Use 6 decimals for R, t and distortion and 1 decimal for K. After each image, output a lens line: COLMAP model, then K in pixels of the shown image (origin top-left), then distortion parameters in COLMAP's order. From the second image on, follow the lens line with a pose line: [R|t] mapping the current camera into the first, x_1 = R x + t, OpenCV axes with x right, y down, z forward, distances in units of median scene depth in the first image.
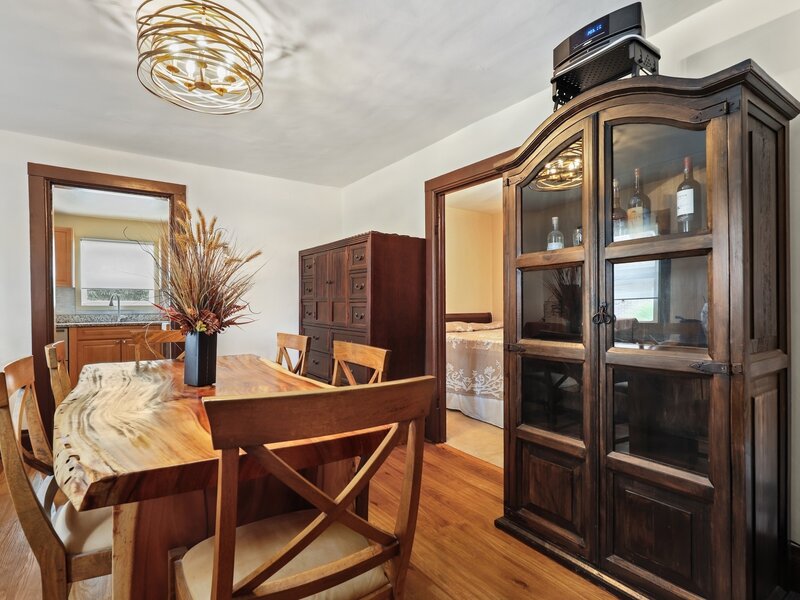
lens RADIAL K [[416.2, 0, 406.2], [0, 416.2, 304.7], [0, 0, 1]] dist [-0.011924, -0.000008]
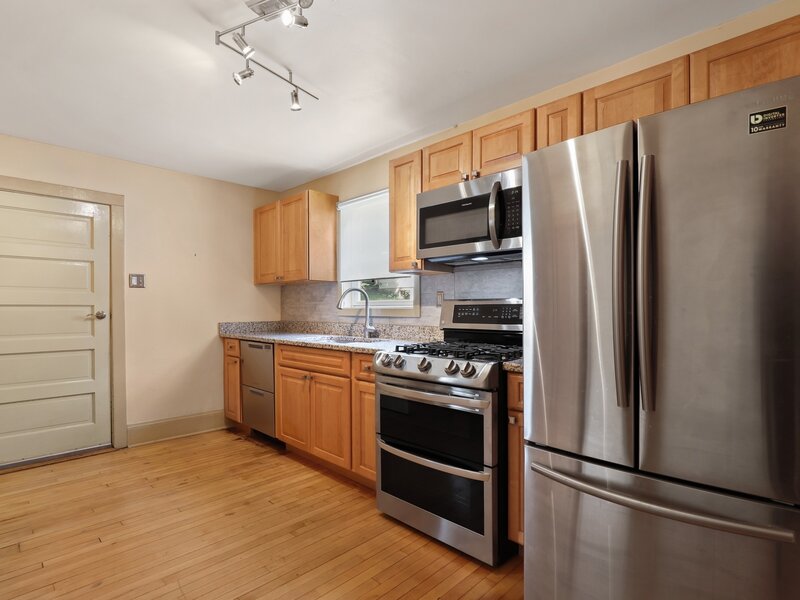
lens RADIAL K [[416.2, 0, 406.2], [0, 416.2, 304.7], [0, 0, 1]] dist [-0.011924, -0.000008]
pose [[0.181051, 0.001075, -0.983473, -0.137302], [-0.001730, 0.999998, 0.000775, -0.004372], [0.983472, 0.001561, 0.181052, 0.980497]]
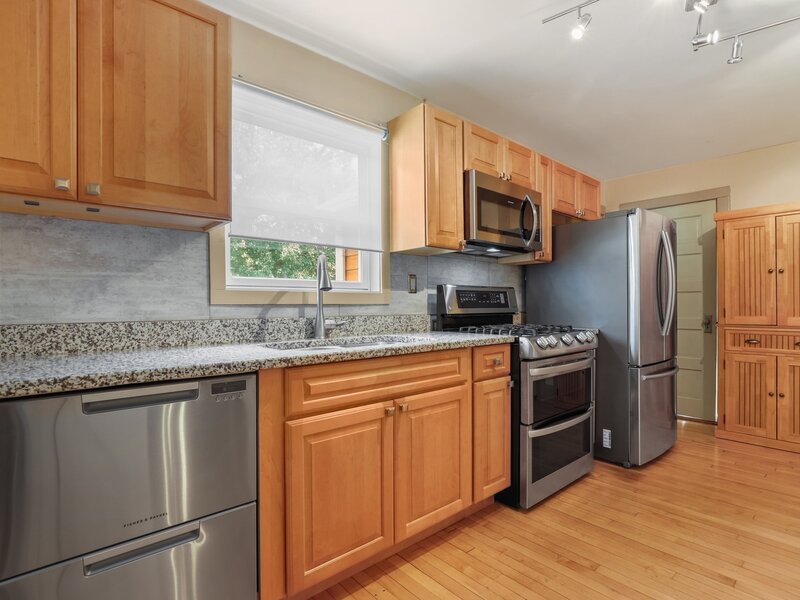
lens RADIAL K [[416.2, 0, 406.2], [0, 416.2, 304.7], [0, 0, 1]] dist [-0.011924, -0.000008]
pose [[0.993557, 0.002988, 0.113294, -0.685707], [-0.002148, 0.999969, -0.007541, 0.015483], [-0.113314, 0.007249, 0.993533, 0.670614]]
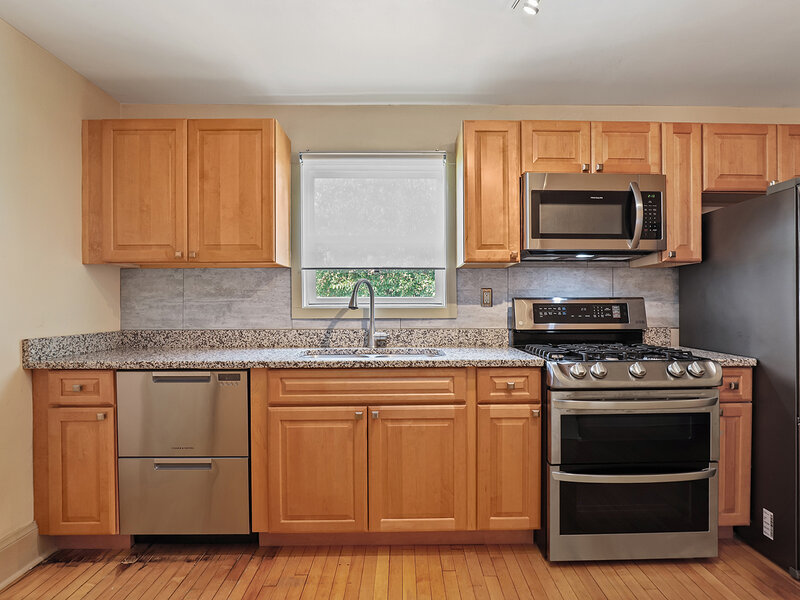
lens RADIAL K [[416.2, 0, 406.2], [0, 416.2, 304.7], [0, 0, 1]] dist [-0.011924, -0.000008]
pose [[0.827514, 0.004425, -0.561427, -0.451501], [-0.006553, 0.999977, -0.001776, -0.001329], [0.561406, 0.005149, 0.827524, 0.700460]]
